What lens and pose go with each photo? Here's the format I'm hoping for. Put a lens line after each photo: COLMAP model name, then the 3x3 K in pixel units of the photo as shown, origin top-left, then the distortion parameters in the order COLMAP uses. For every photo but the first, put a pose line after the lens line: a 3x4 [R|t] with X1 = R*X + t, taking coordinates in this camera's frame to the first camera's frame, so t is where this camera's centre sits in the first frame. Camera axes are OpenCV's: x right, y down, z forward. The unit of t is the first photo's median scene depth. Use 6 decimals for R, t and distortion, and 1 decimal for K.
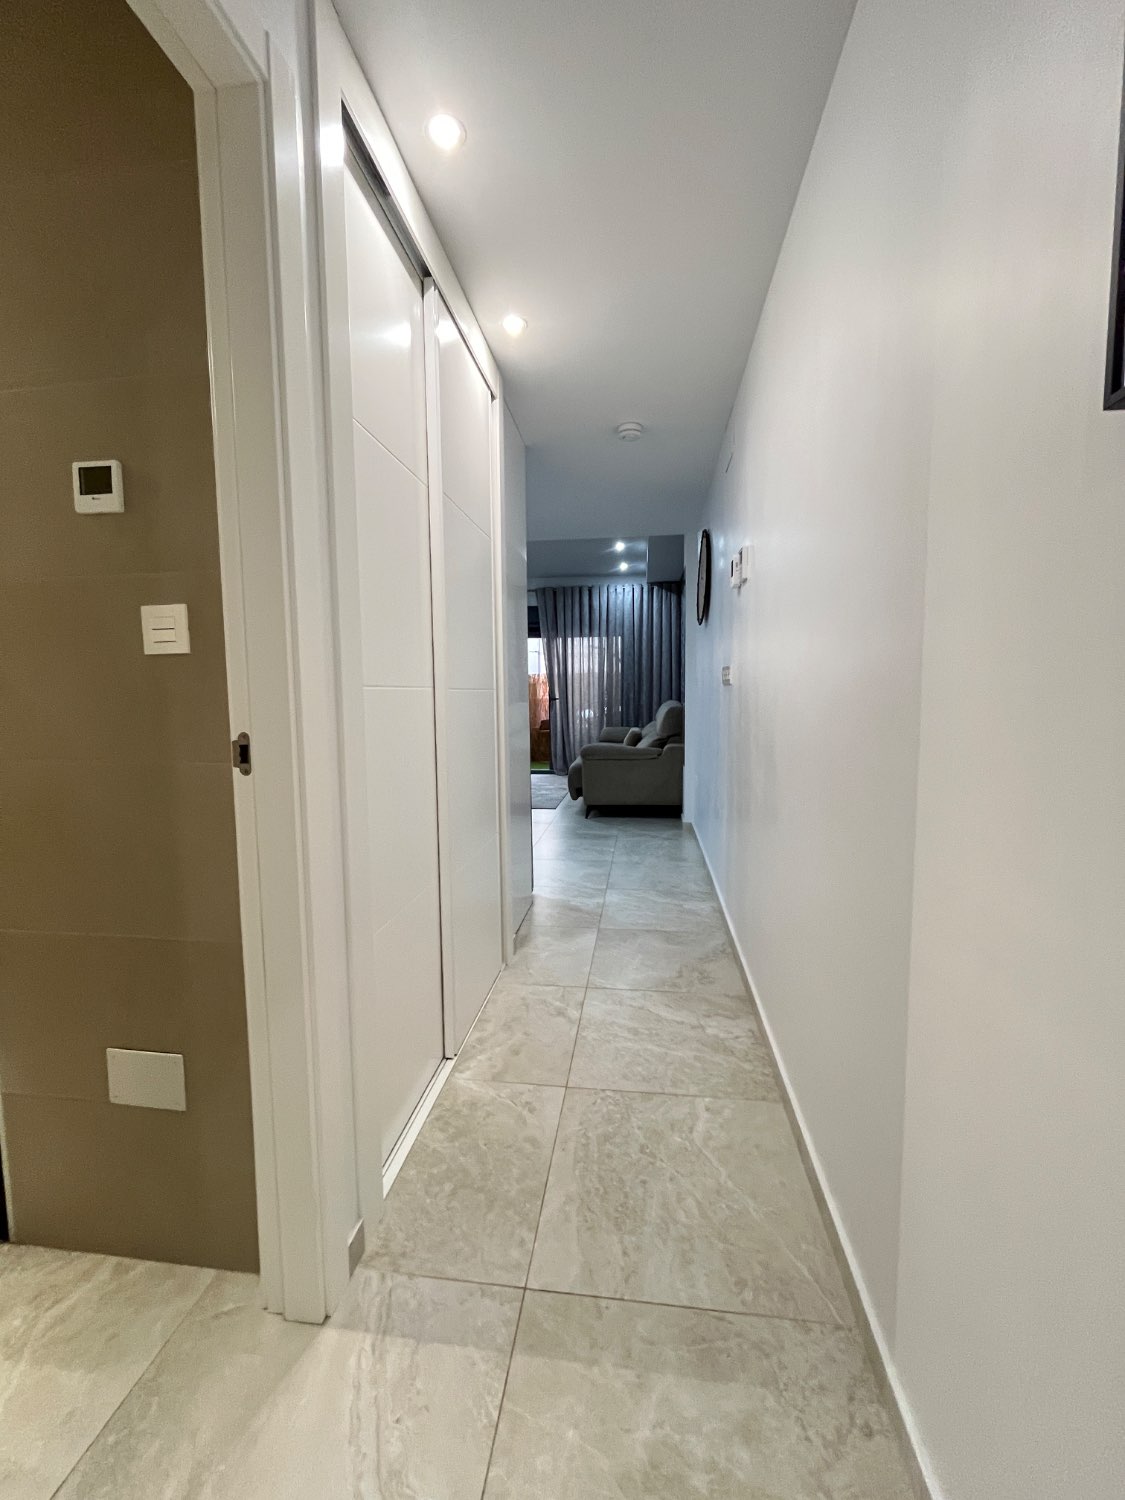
lens RADIAL K [[609.5, 0, 562.9], [0, 609.5, 749.6], [0, 0, 1]] dist [-0.002458, 0.000084]
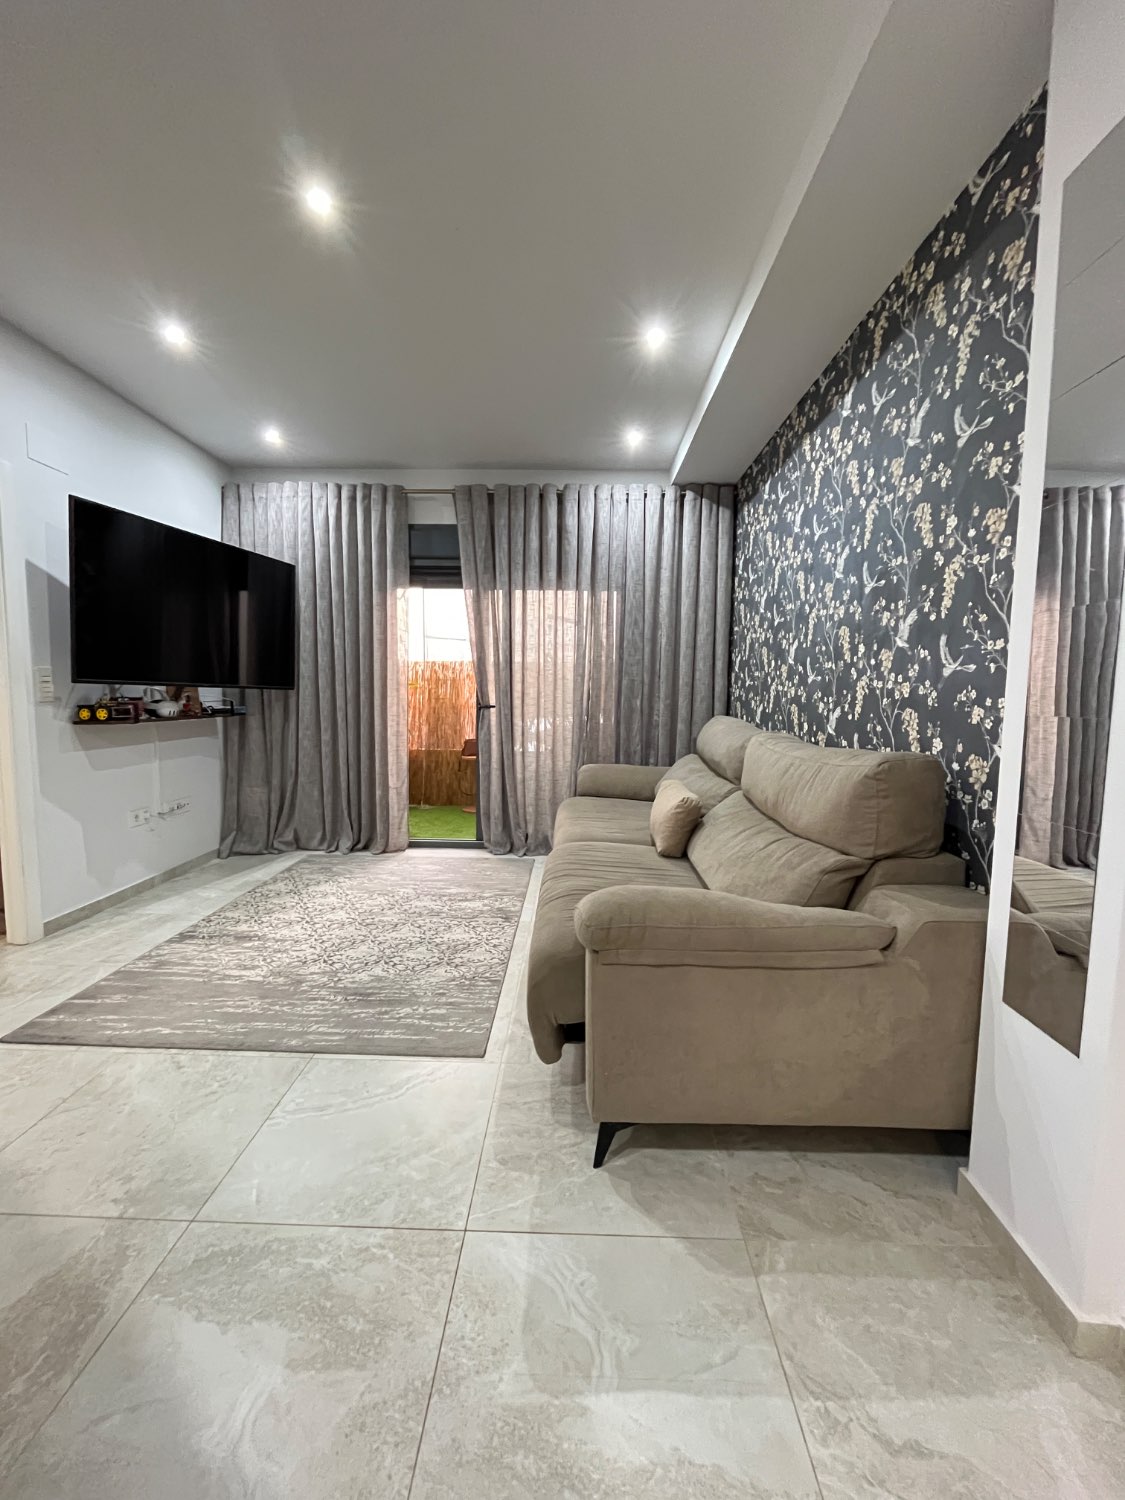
lens RADIAL K [[609.5, 0, 562.9], [0, 609.5, 749.6], [0, 0, 1]] dist [-0.002458, 0.000084]
pose [[0.994047, 0.013659, 0.108096, -0.005706], [-0.013821, 0.999904, 0.000755, -0.050205], [-0.108076, -0.002244, 0.994140, 0.500492]]
